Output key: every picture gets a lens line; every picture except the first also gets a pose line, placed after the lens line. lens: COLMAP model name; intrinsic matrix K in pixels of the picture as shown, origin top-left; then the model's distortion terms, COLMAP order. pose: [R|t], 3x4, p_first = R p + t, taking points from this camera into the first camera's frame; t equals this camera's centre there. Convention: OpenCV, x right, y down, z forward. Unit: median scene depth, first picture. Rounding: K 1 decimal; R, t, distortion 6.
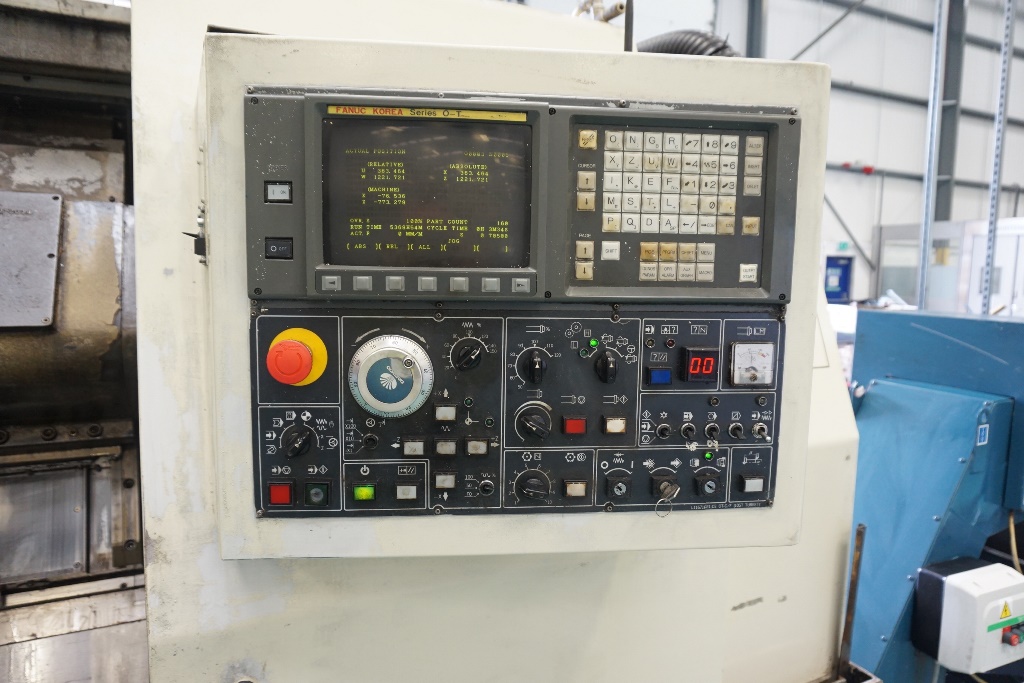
lens RADIAL K [[689.1, 0, 516.7], [0, 689.1, 346.9], [0, 0, 1]] dist [-0.045359, 0.031090]
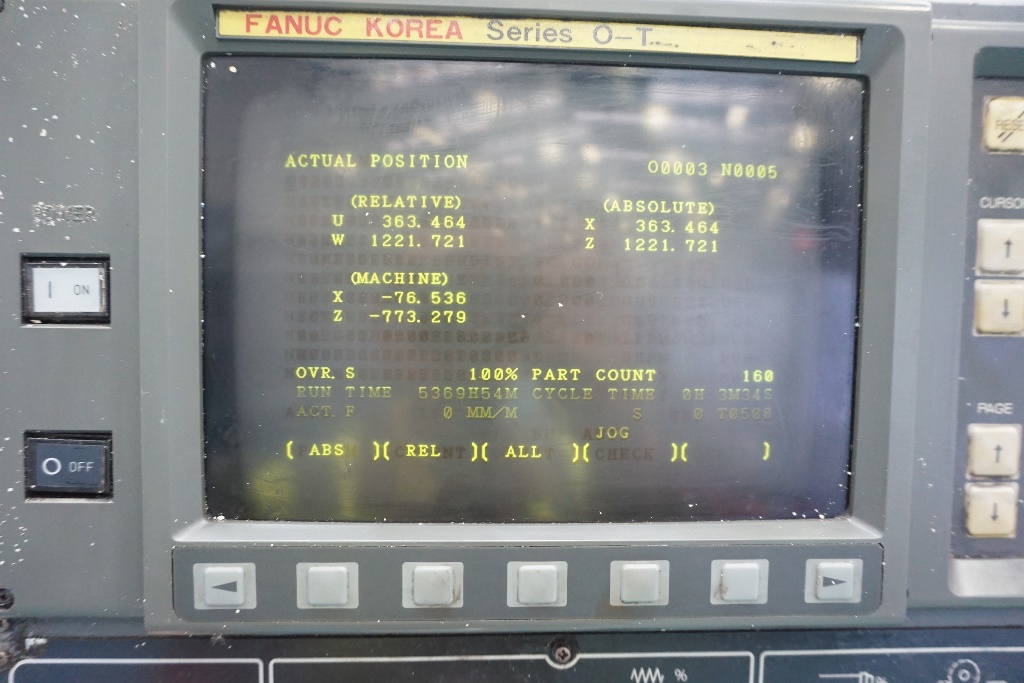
lens RADIAL K [[689.1, 0, 520.7], [0, 689.1, 346.3], [0, 0, 1]] dist [-0.045359, 0.031090]
pose [[0.999087, -0.000044, -0.042730, -0.117625], [-0.002818, 0.997754, -0.066926, -0.167728], [0.042637, 0.066985, 0.996843, 0.651358]]
